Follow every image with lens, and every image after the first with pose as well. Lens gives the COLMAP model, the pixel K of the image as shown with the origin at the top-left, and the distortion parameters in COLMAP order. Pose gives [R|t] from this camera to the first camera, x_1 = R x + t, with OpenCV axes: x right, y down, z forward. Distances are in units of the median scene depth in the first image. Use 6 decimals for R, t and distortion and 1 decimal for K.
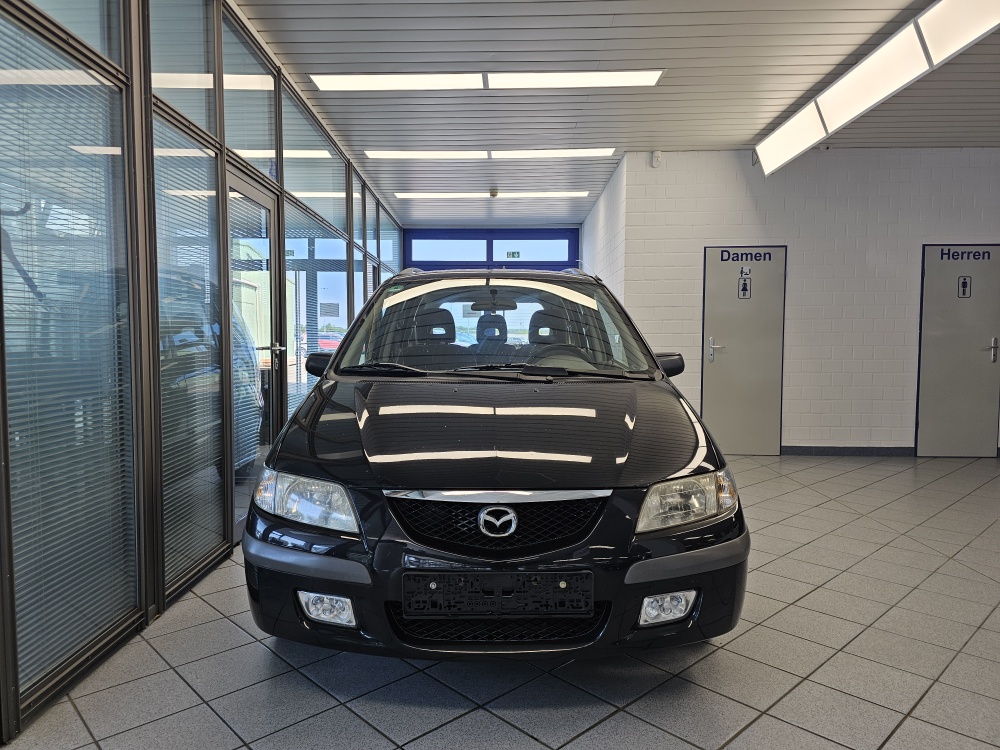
lens RADIAL K [[683.5, 0, 490.3], [0, 683.5, 381.7], [0, 0, 1]] dist [0.054585, -0.057898]
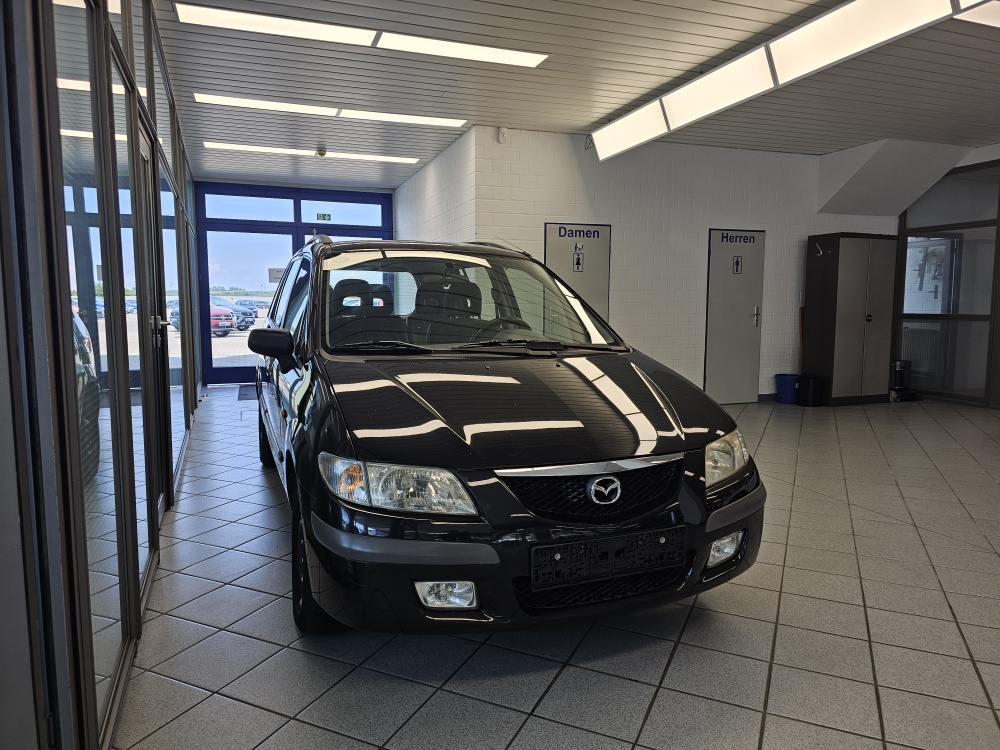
lens RADIAL K [[683.5, 0, 507.1], [0, 683.5, 376.5], [0, 0, 1]] dist [0.054585, -0.057898]
pose [[0.926351, -0.038963, 0.374641, -0.184210], [0.022288, 0.998563, 0.048742, -0.010451], [-0.376002, -0.036803, 0.925888, 0.024145]]
